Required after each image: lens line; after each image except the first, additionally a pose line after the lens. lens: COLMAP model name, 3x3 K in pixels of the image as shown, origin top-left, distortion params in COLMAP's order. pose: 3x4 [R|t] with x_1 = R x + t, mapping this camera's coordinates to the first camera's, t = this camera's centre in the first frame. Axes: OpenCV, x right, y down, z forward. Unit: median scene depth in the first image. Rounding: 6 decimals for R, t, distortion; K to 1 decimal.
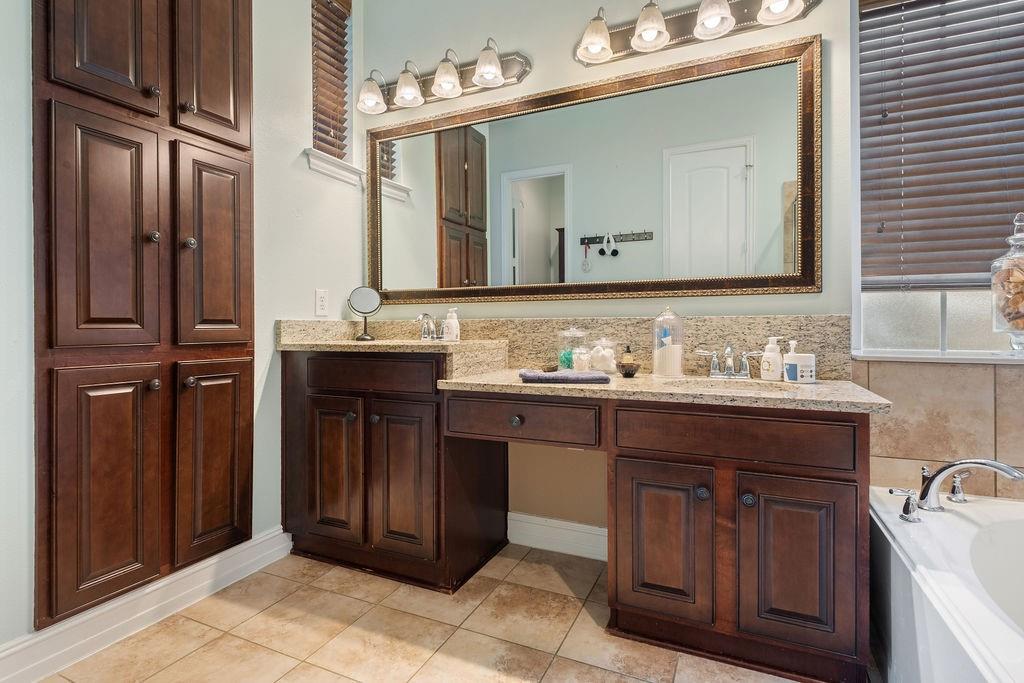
lens RADIAL K [[509.5, 0, 504.6], [0, 509.5, 326.2], [0, 0, 1]] dist [0.008699, 0.000188]
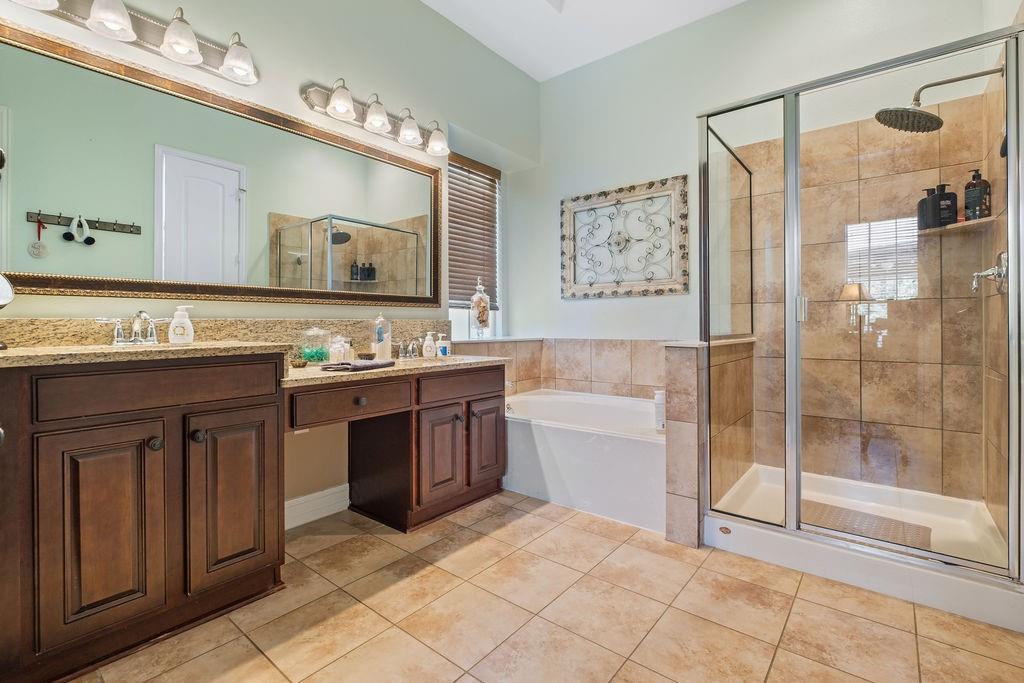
lens RADIAL K [[468.8, 0, 510.6], [0, 468.8, 331.8], [0, 0, 1]] dist [-0.001900, -0.001824]
pose [[0.240227, -0.011973, 0.970643, -0.900319], [0.005211, 0.999925, 0.011045, 0.003902], [-0.970703, 0.002404, 0.240271, 0.333488]]
